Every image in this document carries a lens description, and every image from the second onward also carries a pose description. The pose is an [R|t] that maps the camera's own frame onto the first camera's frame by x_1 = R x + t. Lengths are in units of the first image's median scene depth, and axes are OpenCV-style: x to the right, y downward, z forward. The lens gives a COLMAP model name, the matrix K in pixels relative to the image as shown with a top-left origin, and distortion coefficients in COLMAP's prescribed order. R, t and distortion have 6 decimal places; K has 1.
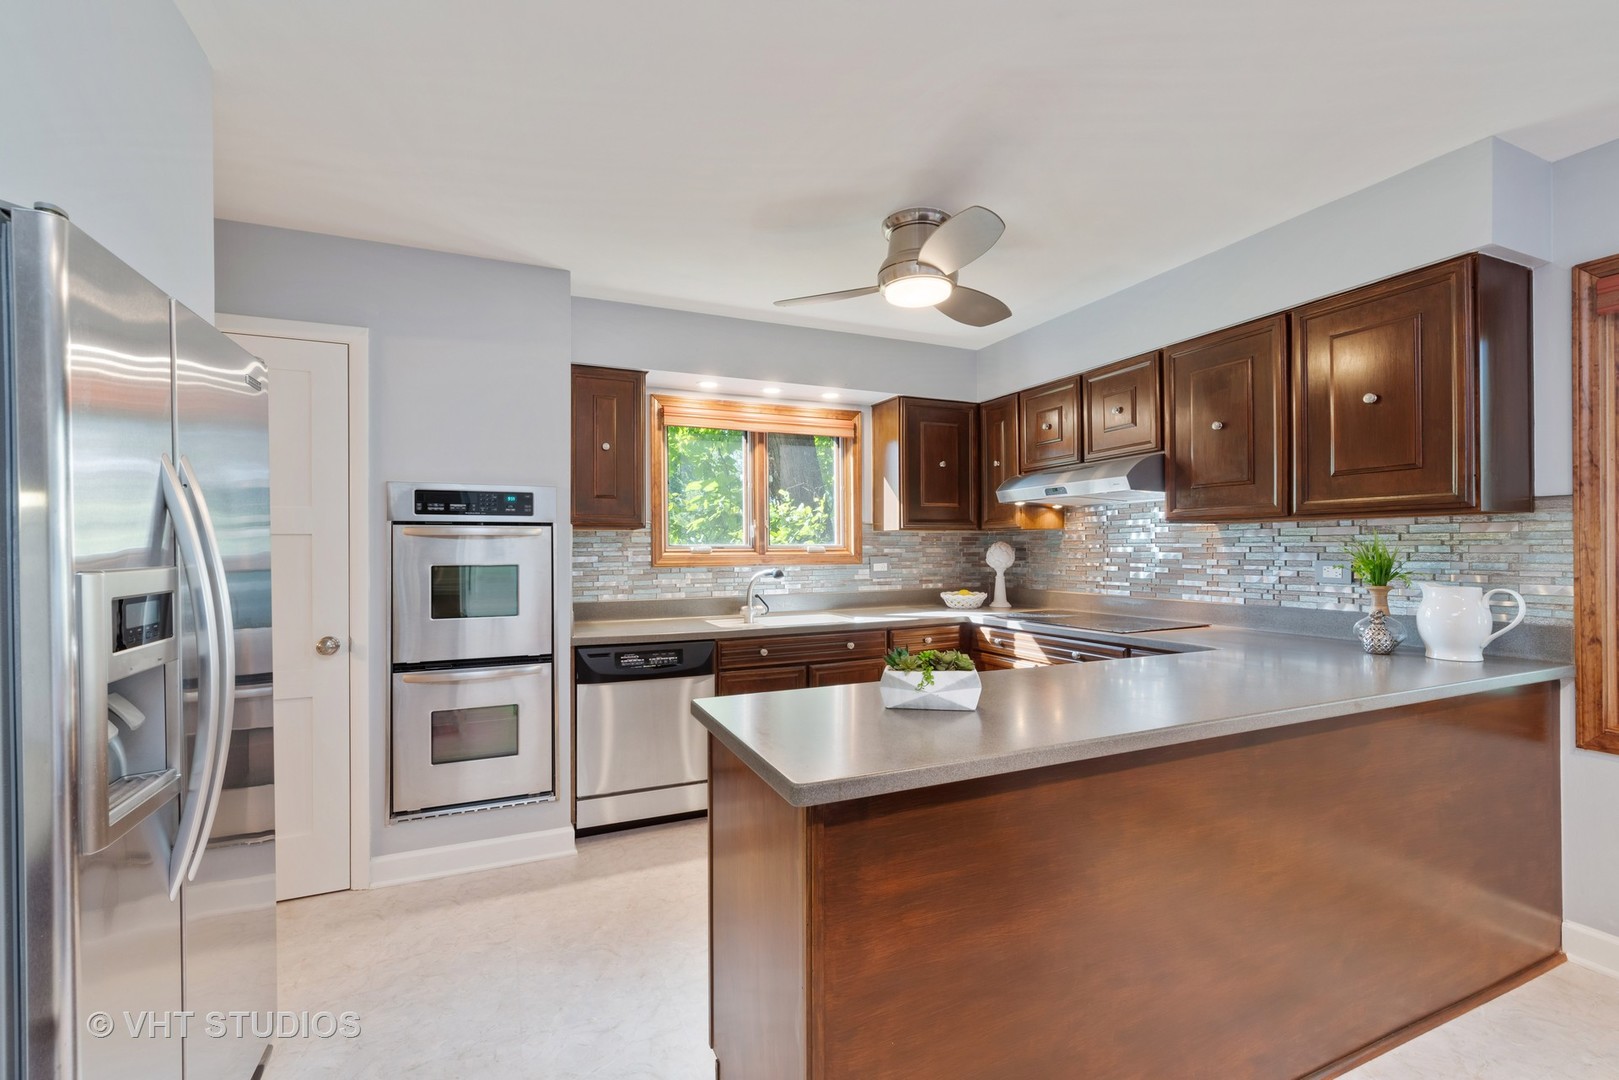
lens RADIAL K [[692.9, 0, 812.7], [0, 692.9, 549.2], [0, 0, 1]] dist [-0.000771, 0.000016]
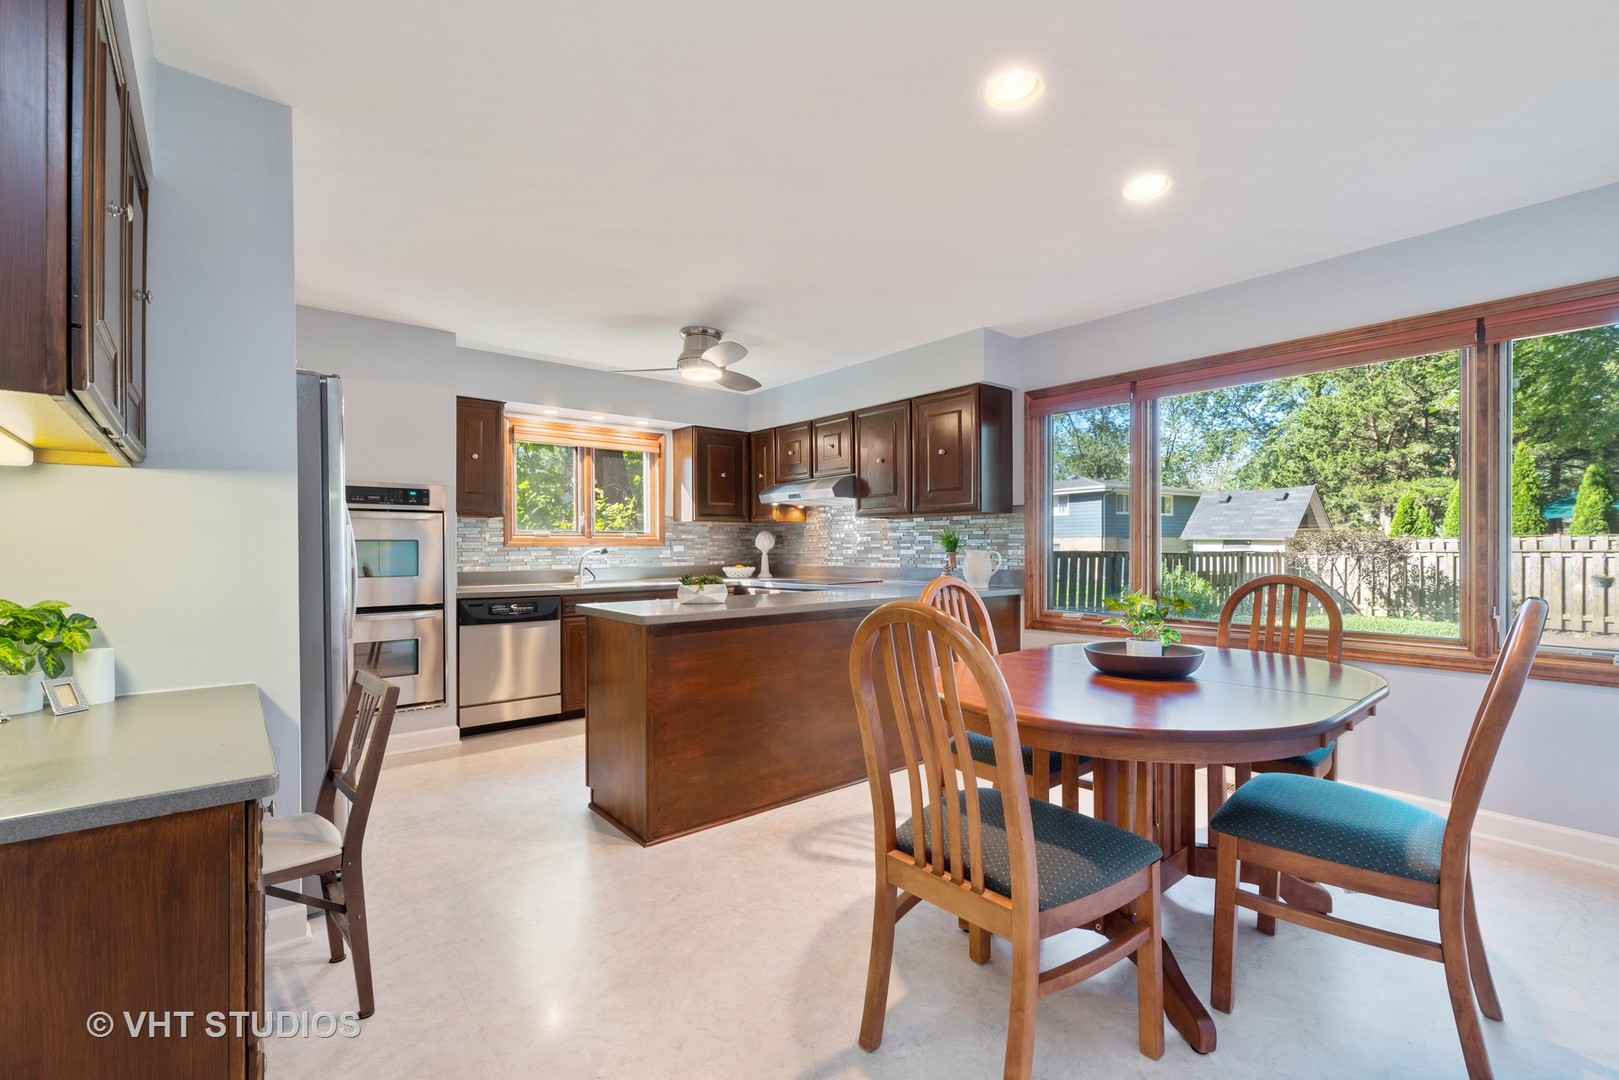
lens RADIAL K [[692.9, 0, 812.7], [0, 692.9, 549.2], [0, 0, 1]] dist [-0.000771, 0.000016]
pose [[0.959138, 0.001285, 0.282935, -0.041237], [-0.001651, 0.999998, 0.001056, 0.029299], [-0.282933, -0.001480, 0.959139, -0.448956]]
